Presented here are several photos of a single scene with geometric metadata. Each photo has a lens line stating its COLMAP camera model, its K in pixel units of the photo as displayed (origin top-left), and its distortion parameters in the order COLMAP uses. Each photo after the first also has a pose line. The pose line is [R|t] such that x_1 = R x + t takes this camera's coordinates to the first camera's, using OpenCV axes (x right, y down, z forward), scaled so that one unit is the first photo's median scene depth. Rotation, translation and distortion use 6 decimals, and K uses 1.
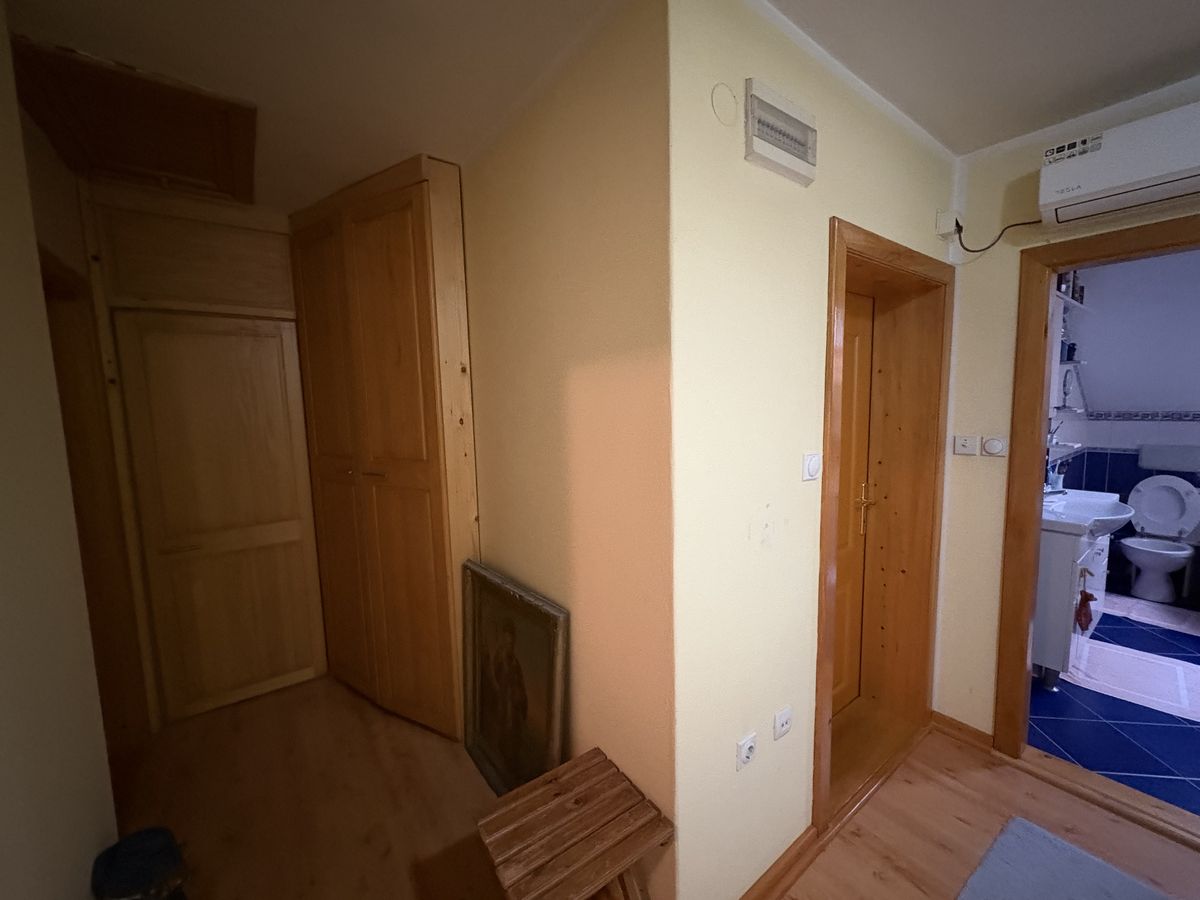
lens RADIAL K [[476.6, 0, 600.6], [0, 476.6, 454.0], [0, 0, 1]] dist [-0.001702, 0.000244]
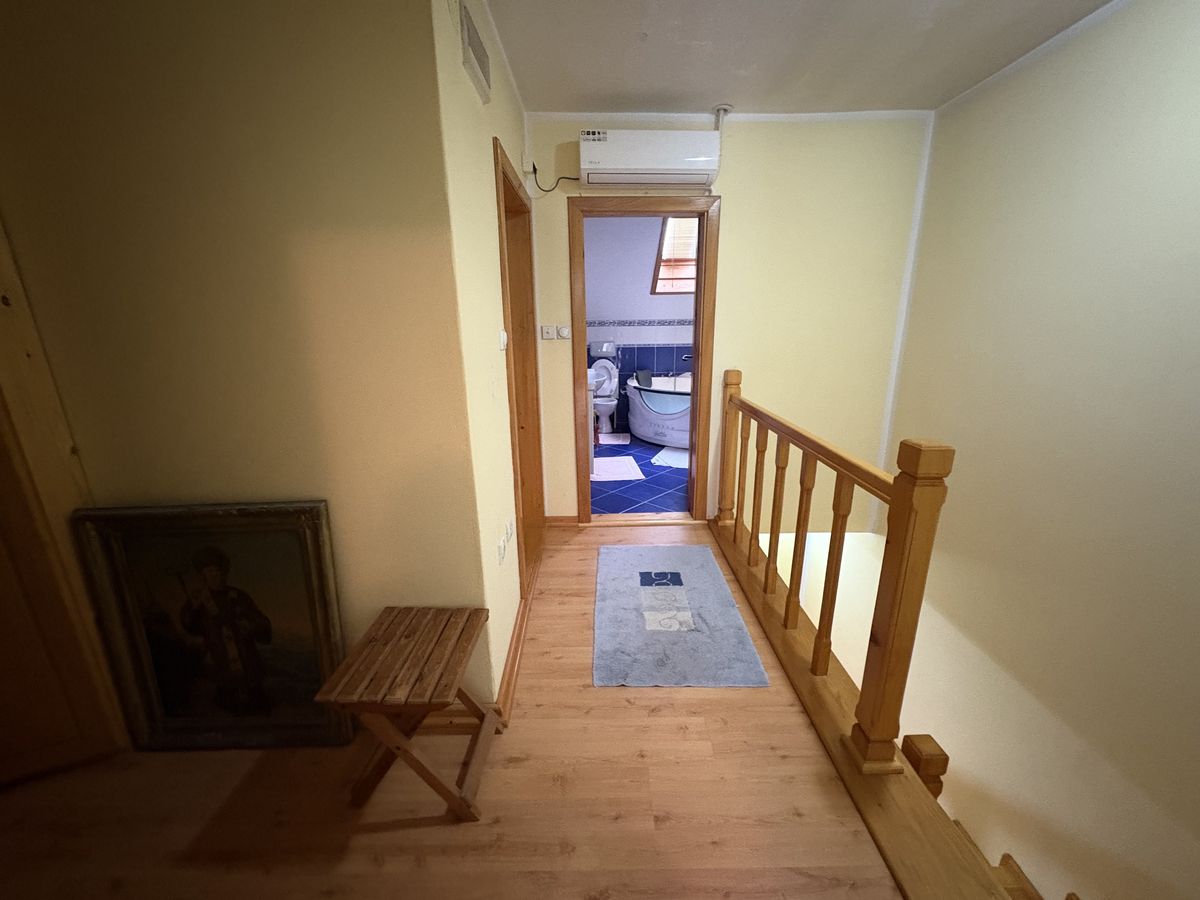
lens RADIAL K [[476.6, 0, 598.8], [0, 476.6, 458.0], [0, 0, 1]] dist [-0.001702, 0.000244]
pose [[0.588038, -0.212753, 0.780351, -0.376578], [0.086227, 0.975777, 0.201057, 0.078093], [-0.804224, -0.050942, 0.592139, -0.016915]]
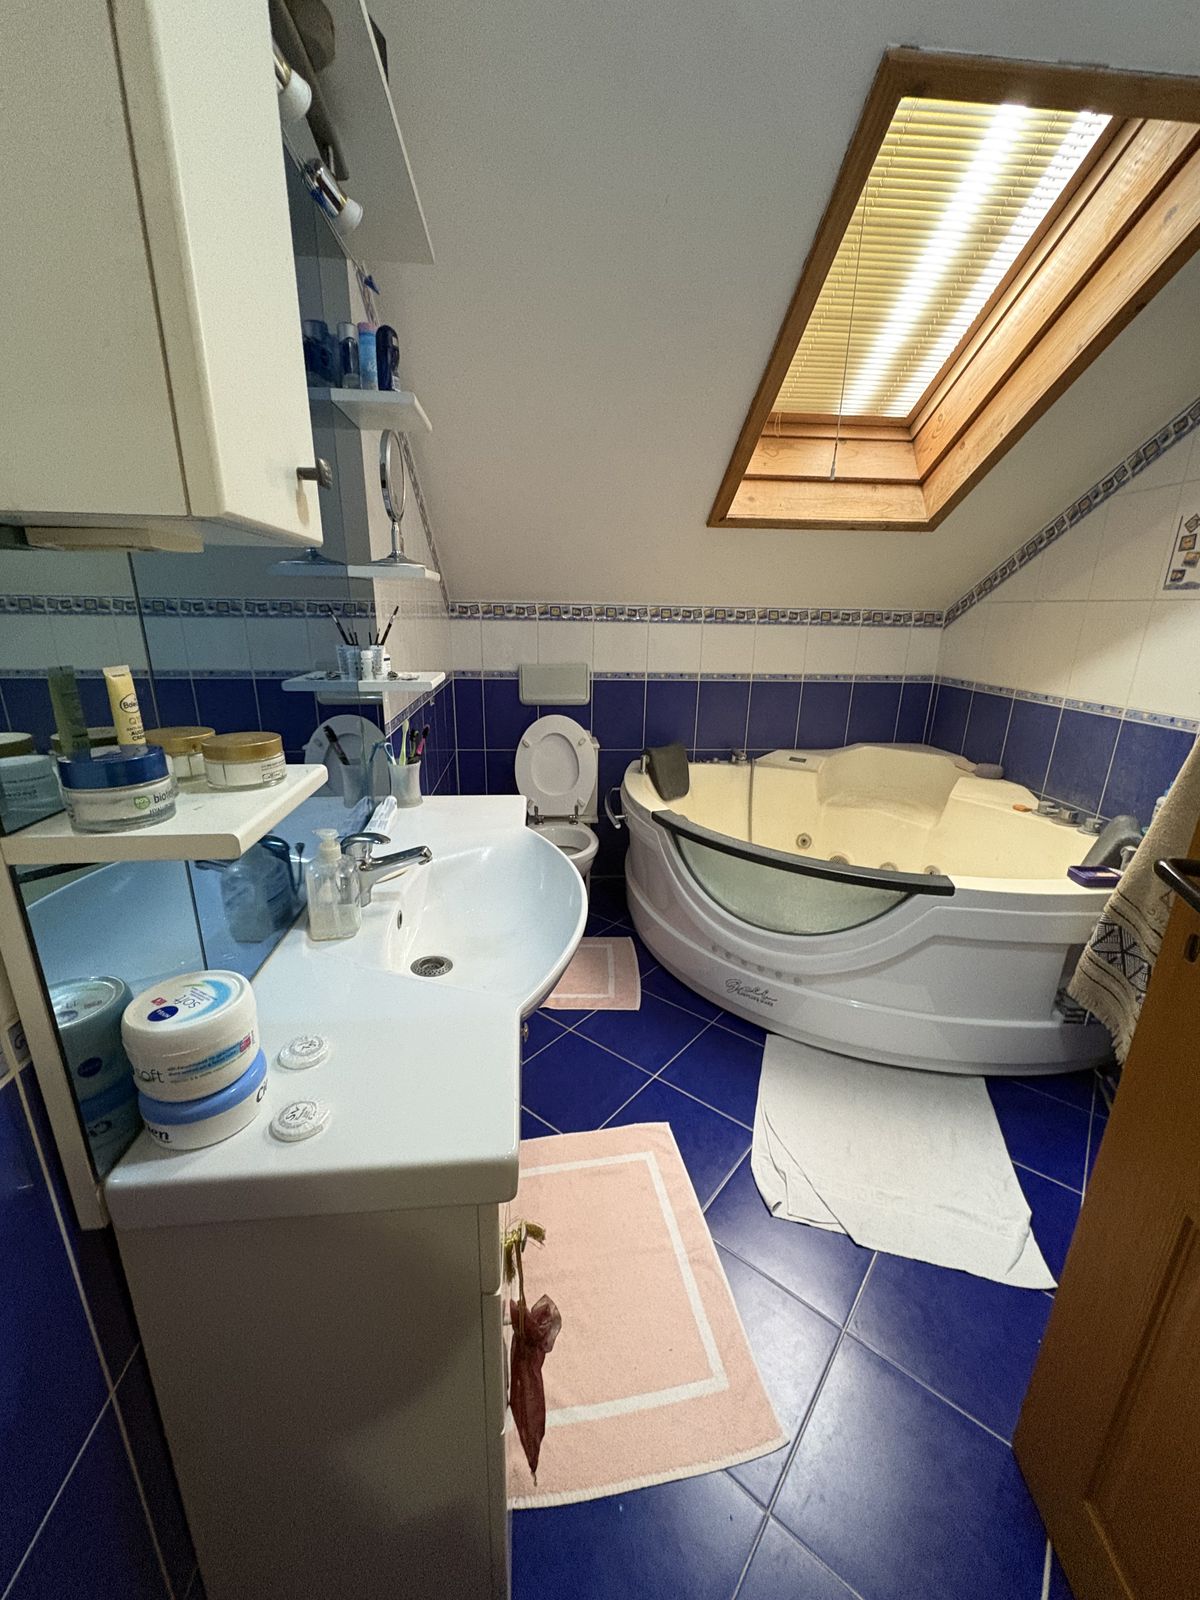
lens RADIAL K [[635.4, 0, 598.3], [0, 635.4, 802.2], [0, 0, 1]] dist [-0.001702, 0.000244]
pose [[0.519632, -0.219815, 0.825630, 0.944593], [0.058774, 0.973245, 0.222125, -0.038354], [-0.852366, -0.066898, 0.518648, 0.935462]]
